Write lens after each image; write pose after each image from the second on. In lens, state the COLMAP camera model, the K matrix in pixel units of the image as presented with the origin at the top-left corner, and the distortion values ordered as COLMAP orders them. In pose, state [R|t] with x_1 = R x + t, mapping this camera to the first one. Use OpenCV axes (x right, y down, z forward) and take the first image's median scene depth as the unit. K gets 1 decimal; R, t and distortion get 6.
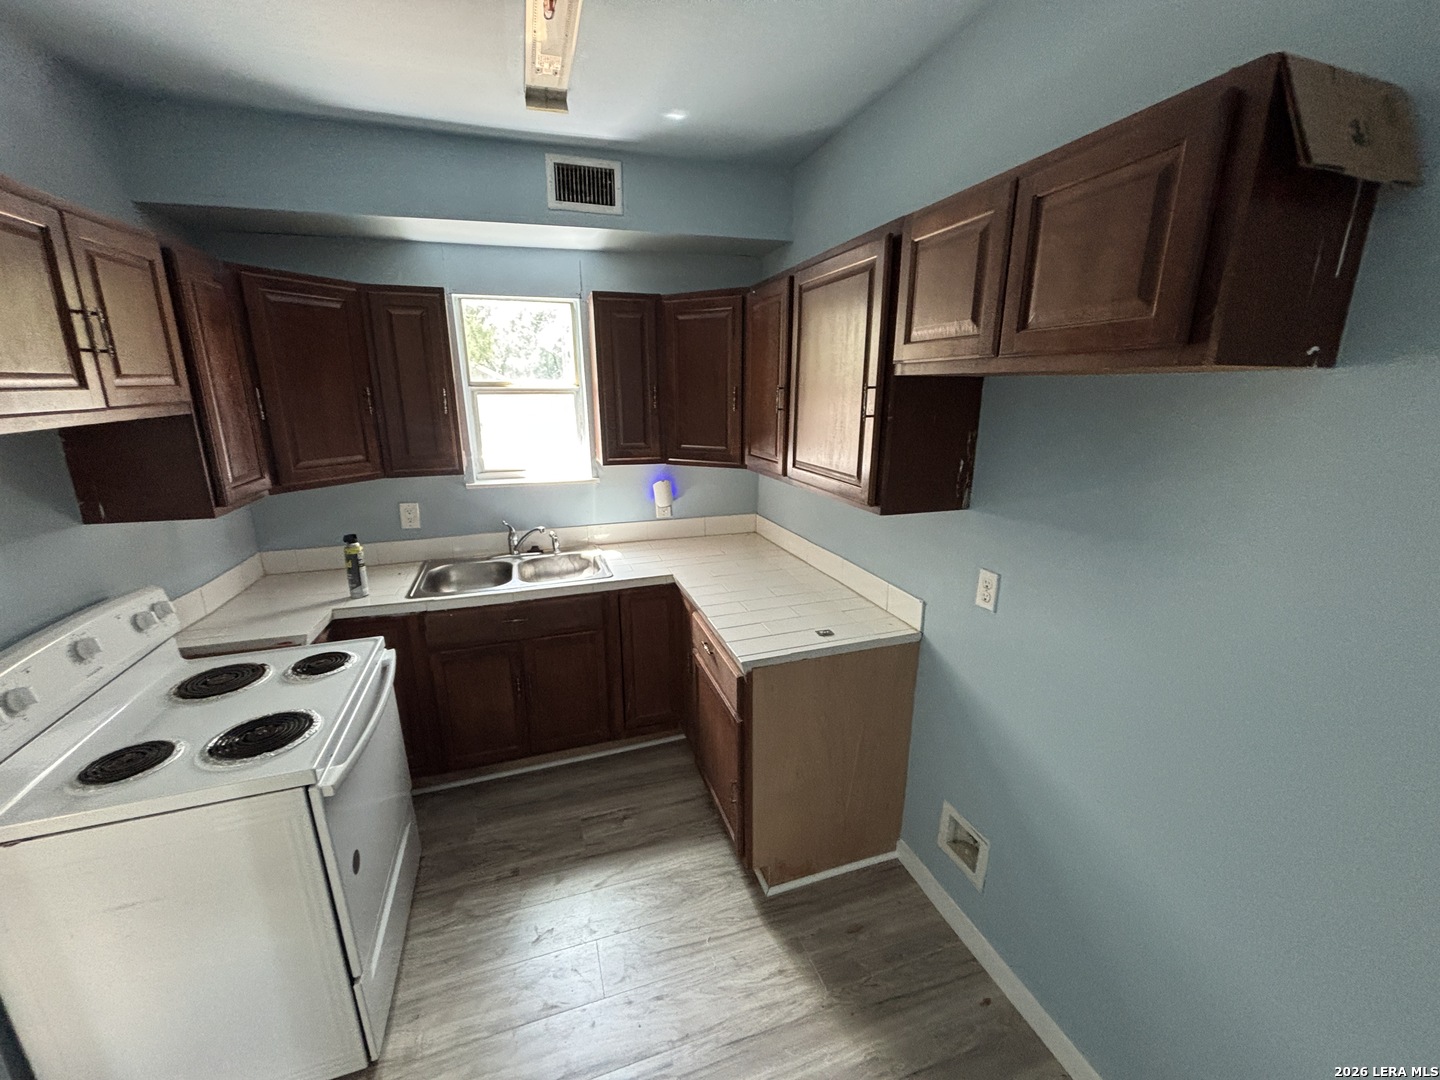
lens RADIAL K [[575.2, 0, 722.6], [0, 575.2, 538.8], [0, 0, 1]] dist [0.006082, -0.000280]
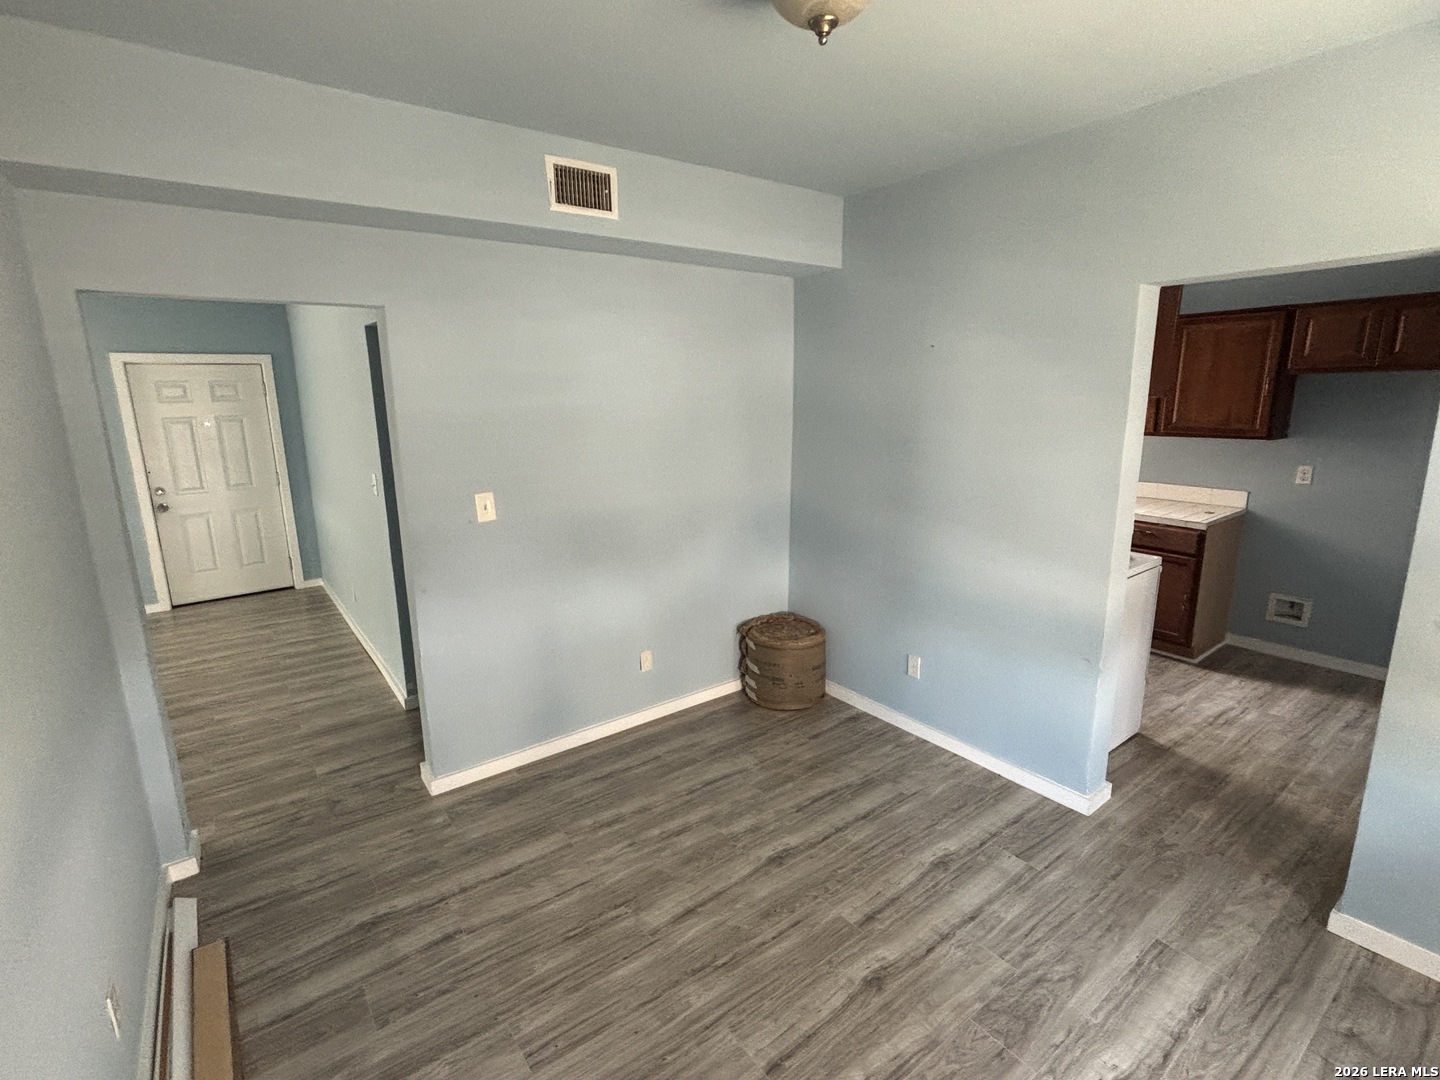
lens RADIAL K [[672.5, 0, 716.9], [0, 672.5, 526.4], [0, 0, 1]] dist [-0.001068, 0.002400]
pose [[0.950733, -0.076065, 0.300534, -2.141221], [0.093794, 0.994575, -0.044989, 0.168950], [-0.295481, 0.070961, 0.952710, -0.640992]]
